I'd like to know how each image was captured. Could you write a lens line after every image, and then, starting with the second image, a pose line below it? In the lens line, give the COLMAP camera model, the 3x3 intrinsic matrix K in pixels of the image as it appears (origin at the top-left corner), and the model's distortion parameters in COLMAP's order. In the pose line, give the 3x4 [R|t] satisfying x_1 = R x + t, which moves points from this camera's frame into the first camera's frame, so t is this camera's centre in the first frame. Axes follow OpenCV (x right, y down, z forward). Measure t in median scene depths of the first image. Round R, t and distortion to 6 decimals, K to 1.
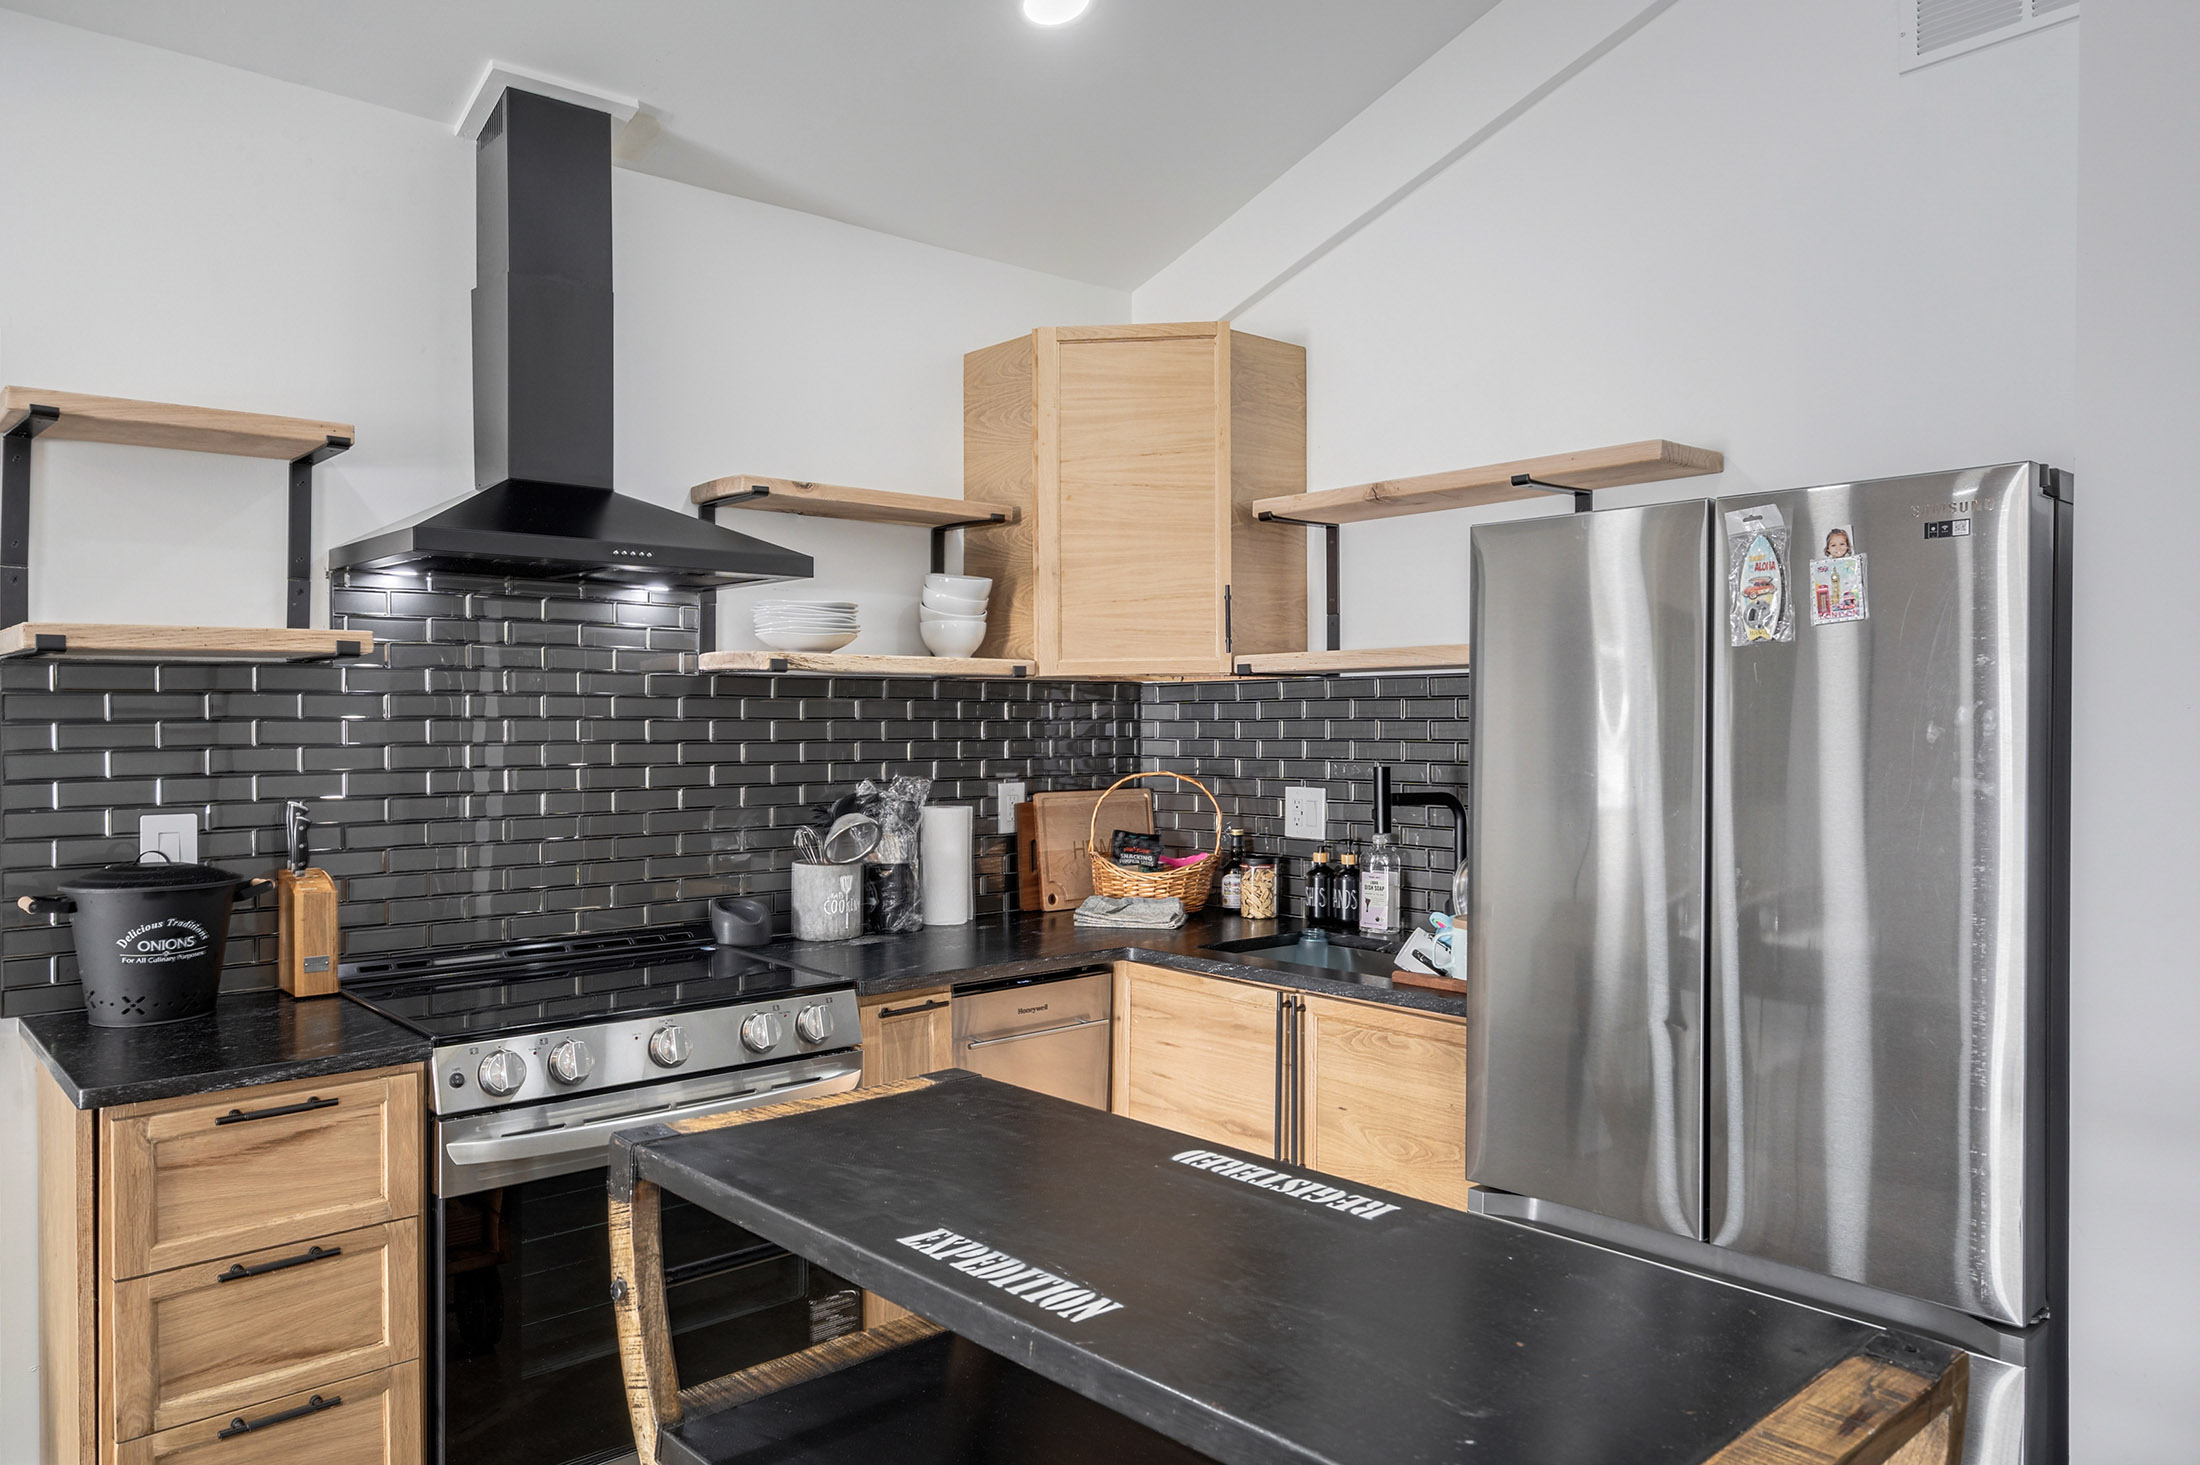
lens RADIAL K [[1478.3, 0, 1047.7], [0, 1478.3, 736.9], [0, 0, 1]] dist [-0.002300, 0.007929]
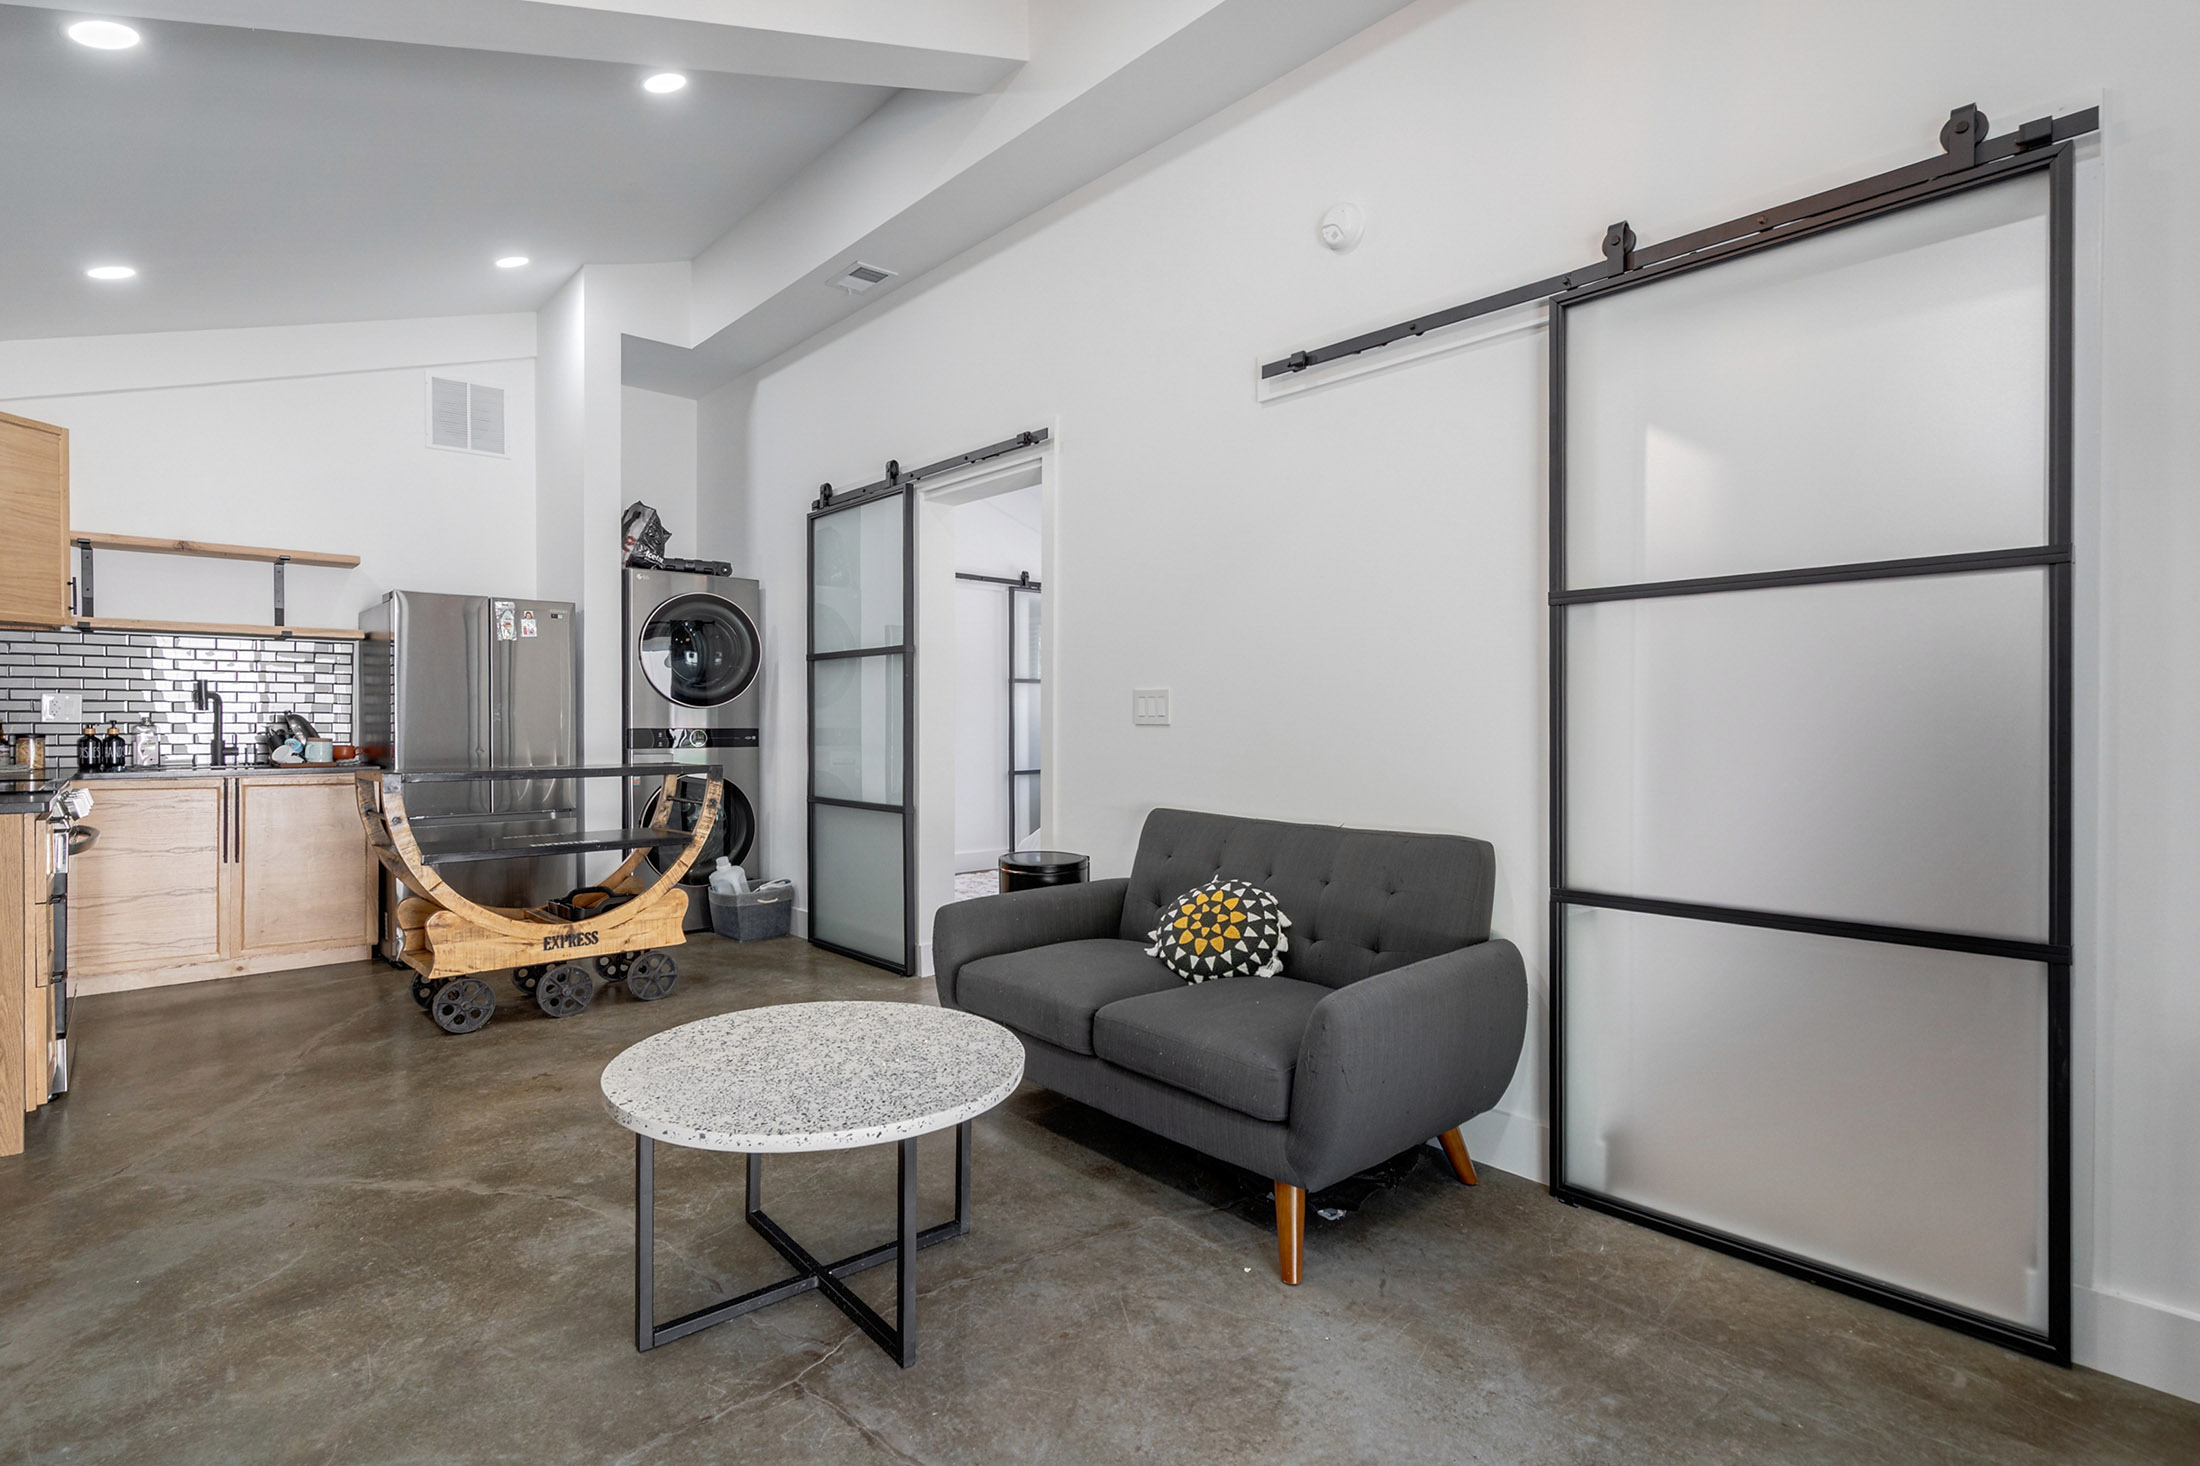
lens RADIAL K [[1063.6, 0, 1086.4], [0, 1063.6, 734.4], [0, 0, 1]] dist [0.004574, -0.000385]
pose [[0.009960, -0.009282, 0.999907, -1.517944], [0.002514, 0.999954, 0.009257, 0.103949], [-0.999947, 0.002422, 0.009983, -0.318021]]
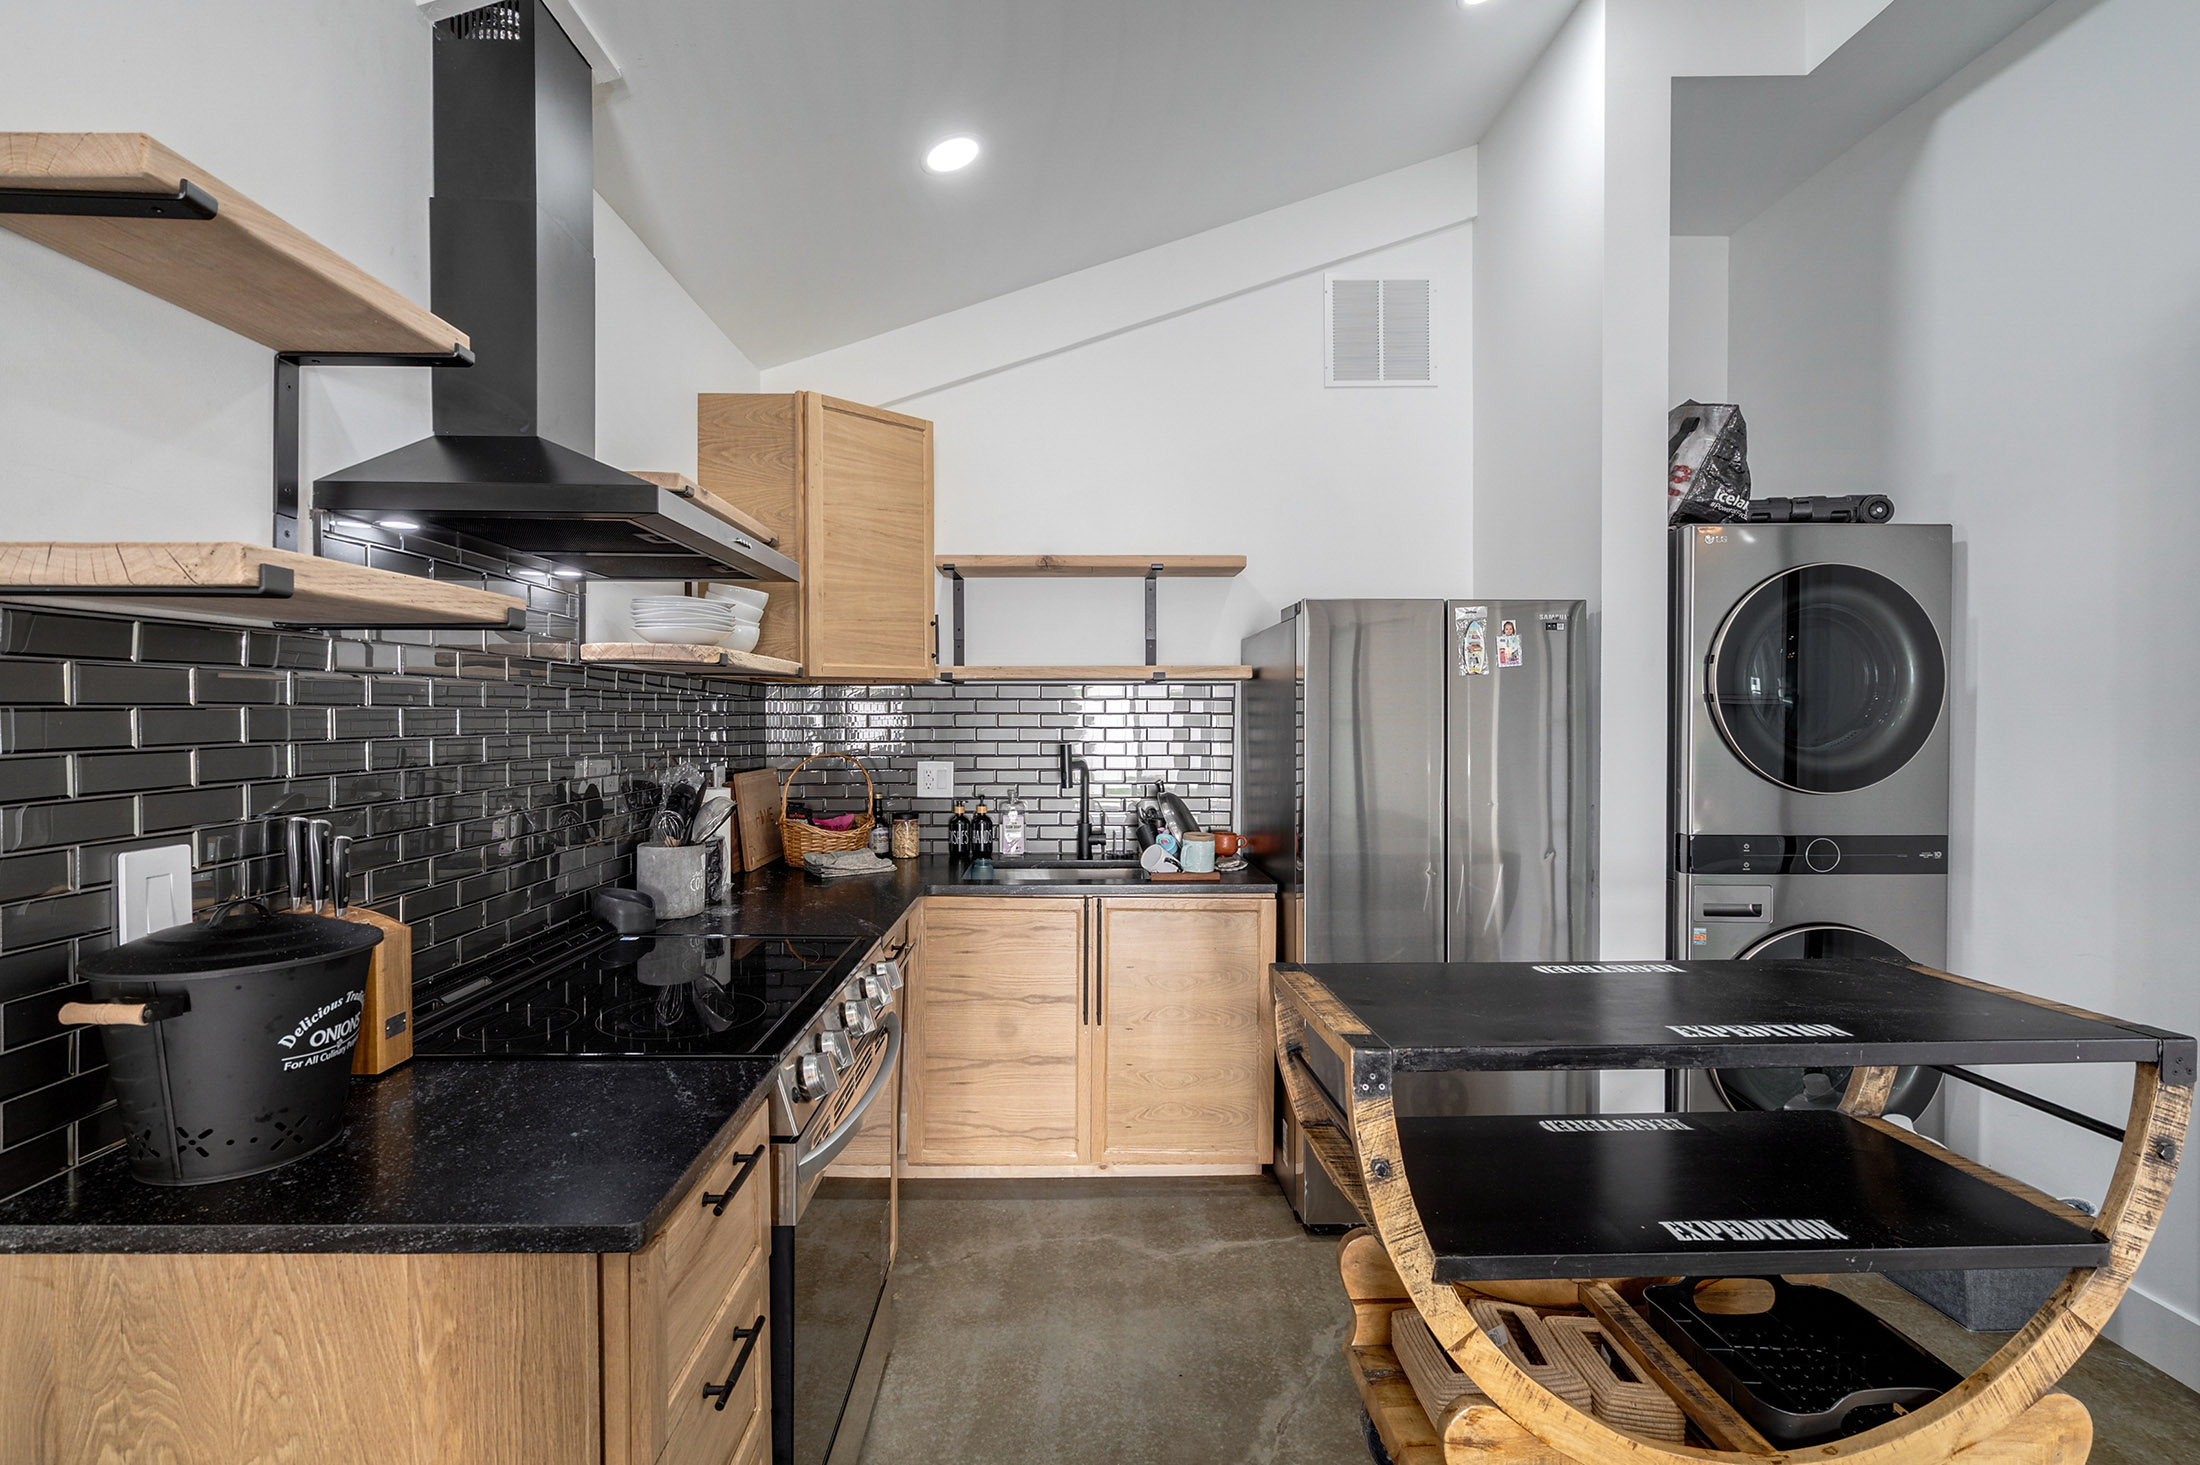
lens RADIAL K [[990.8, 0, 1113.8], [0, 990.8, 730.5], [0, 0, 1]] dist [-0.010064, 0.003918]
pose [[0.642501, -0.008105, 0.766242, -0.620059], [0.004591, 0.999967, 0.006728, -0.000879], [-0.766271, -0.000805, 0.642516, 0.369957]]
